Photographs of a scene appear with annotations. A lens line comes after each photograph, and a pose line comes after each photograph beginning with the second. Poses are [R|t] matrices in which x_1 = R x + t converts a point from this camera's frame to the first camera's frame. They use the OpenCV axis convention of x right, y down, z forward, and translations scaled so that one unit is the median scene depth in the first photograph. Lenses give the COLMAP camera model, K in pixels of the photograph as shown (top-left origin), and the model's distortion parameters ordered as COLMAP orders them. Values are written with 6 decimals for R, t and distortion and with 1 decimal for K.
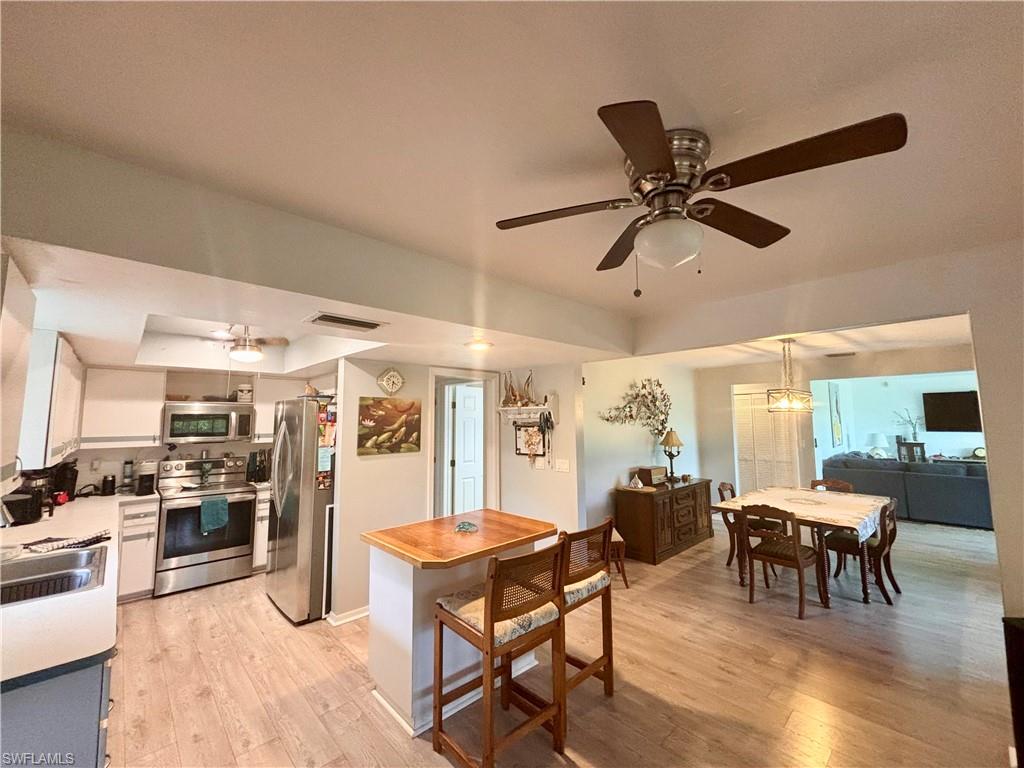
lens RADIAL K [[413.3, 0, 513.4], [0, 413.3, 379.3], [0, 0, 1]] dist [0.002576, 0.000241]
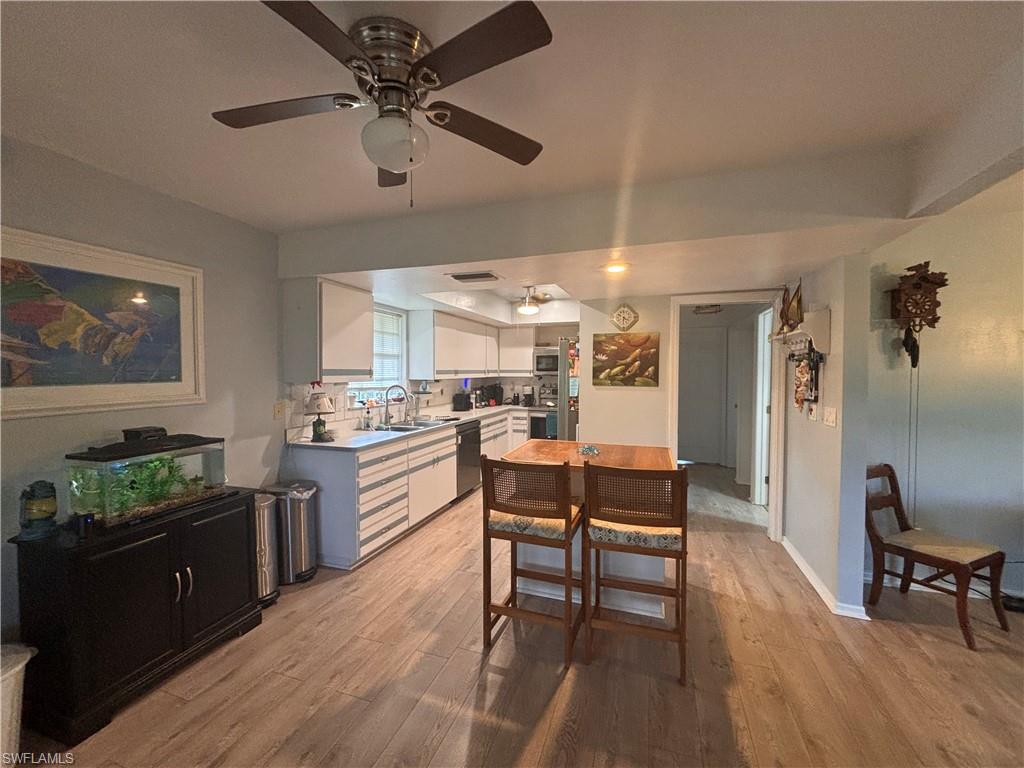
lens RADIAL K [[413.3, 0, 514.5], [0, 413.3, 385.2], [0, 0, 1]] dist [0.002576, 0.000241]
pose [[0.455211, 0.036939, -0.889617, 0.506455], [0.079602, 0.993450, 0.081982, 0.067963], [0.886818, -0.108134, 0.449289, 0.275461]]
